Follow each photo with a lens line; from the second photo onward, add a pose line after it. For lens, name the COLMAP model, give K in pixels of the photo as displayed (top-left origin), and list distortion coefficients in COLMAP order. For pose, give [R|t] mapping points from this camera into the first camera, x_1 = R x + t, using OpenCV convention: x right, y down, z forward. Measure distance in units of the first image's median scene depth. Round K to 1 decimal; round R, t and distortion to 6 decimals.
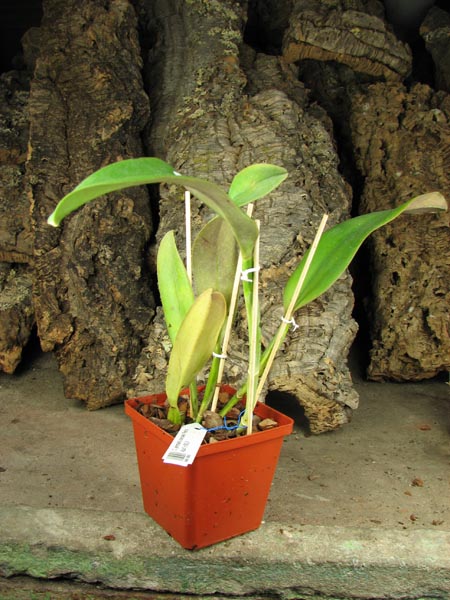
lens RADIAL K [[649.2, 0, 204.7], [0, 649.2, 292.1], [0, 0, 1]] dist [-0.206260, 0.273426]
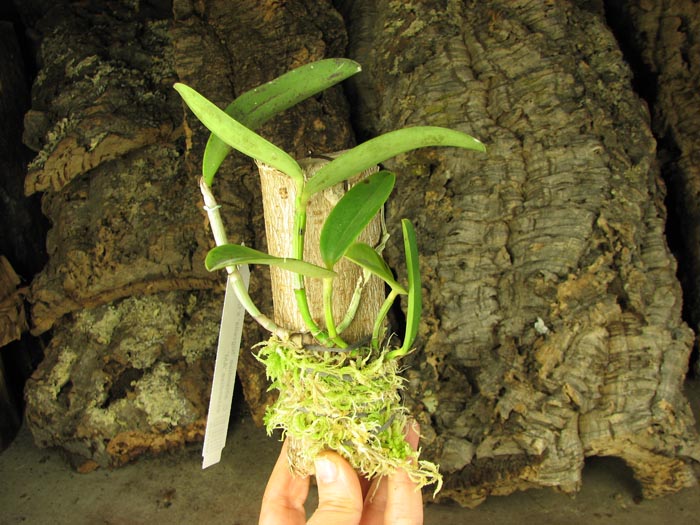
lens RADIAL K [[758.7, 0, 338.3], [0, 758.7, 287.7], [0, 0, 1]] dist [-0.206583, 0.273389]
pose [[0.987579, -0.122645, -0.098215, -0.056450], [0.138028, 0.975846, 0.169333, -0.178483], [0.075075, -0.180786, 0.980653, 0.191235]]
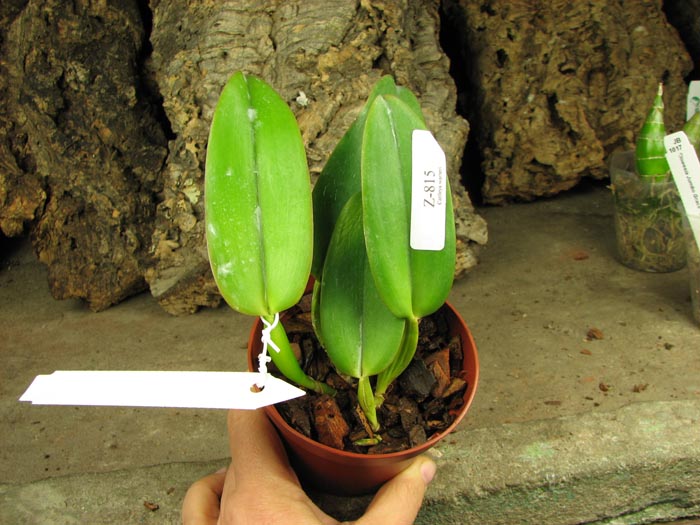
lens RADIAL K [[757.4, 0, 333.5], [0, 757.4, 288.5], [0, 0, 1]] dist [-0.206260, 0.273426]
pose [[0.981466, -0.168699, 0.090912, -0.002719], [0.148642, 0.969580, 0.194475, 0.044858], [-0.120954, -0.177357, 0.976686, 0.205318]]
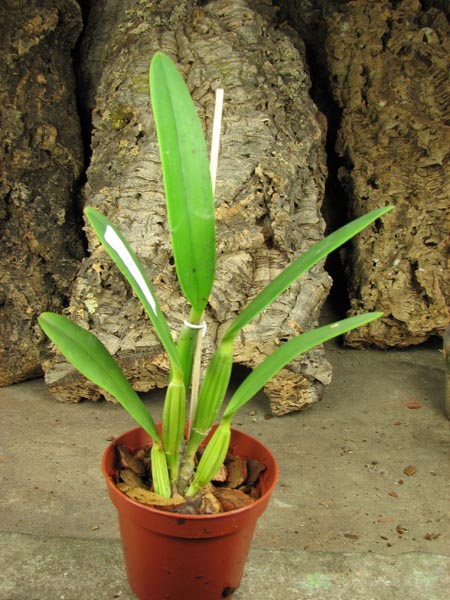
lens RADIAL K [[650.3, 0, 204.0], [0, 650.3, 287.9], [0, 0, 1]] dist [-0.206583, 0.273389]
pose [[0.999620, -0.005452, 0.027026, 0.054062], [0.004065, 0.998685, 0.051108, 0.019135], [-0.027269, -0.050979, 0.998327, 0.187099]]
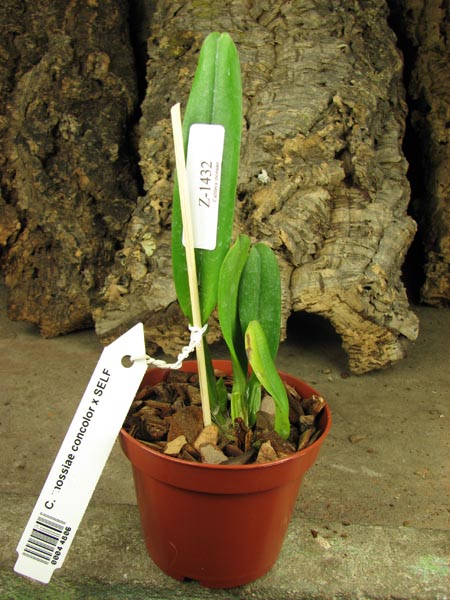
lens RADIAL K [[650.3, 0, 204.0], [0, 650.3, 287.9], [0, 0, 1]] dist [-0.206583, 0.273389]
pose [[0.999494, 0.008561, -0.030629, 0.022442], [-0.005694, 0.995698, 0.092484, 0.055896], [0.031289, -0.092263, 0.995243, 0.266700]]
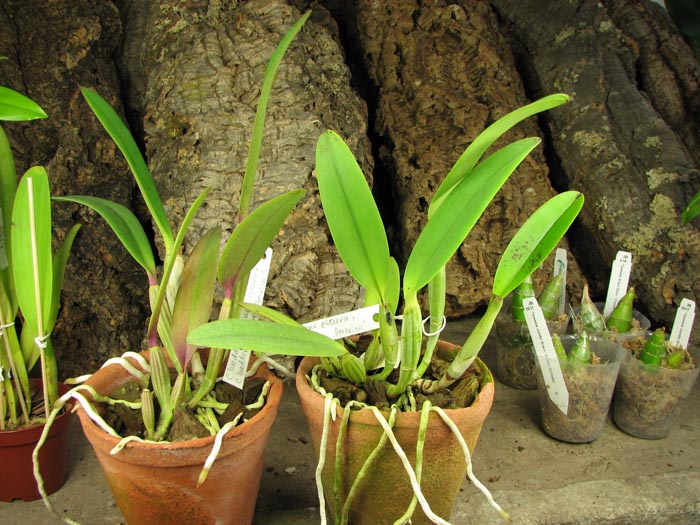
lens RADIAL K [[758.7, 0, 338.3], [0, 758.7, 287.7], [0, 0, 1]] dist [-0.206583, 0.273389]
pose [[0.977006, -0.099615, 0.188510, -0.028345], [0.077451, 0.989564, 0.121506, -0.050571], [-0.198647, -0.104112, 0.974526, -0.010725]]
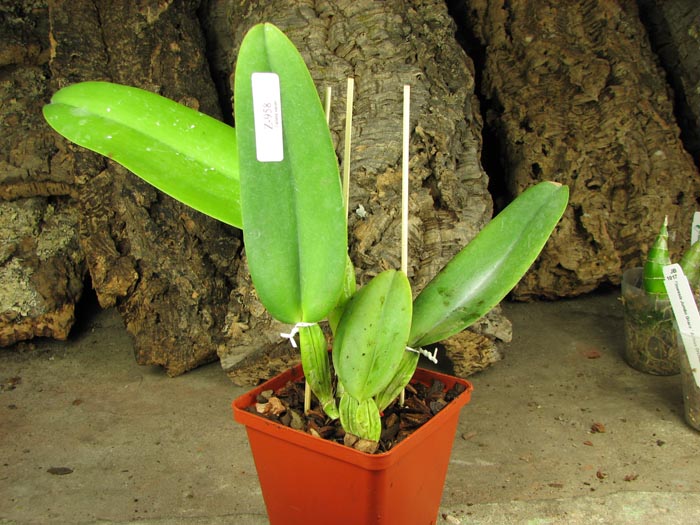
lens RADIAL K [[758.8, 0, 335.0], [0, 758.8, 285.6], [0, 0, 1]] dist [-0.205970, 0.274665]
pose [[0.993440, -0.097748, 0.059356, -0.023865], [0.090580, 0.989417, 0.113351, -0.009705], [-0.069808, -0.107231, 0.991780, 0.089884]]
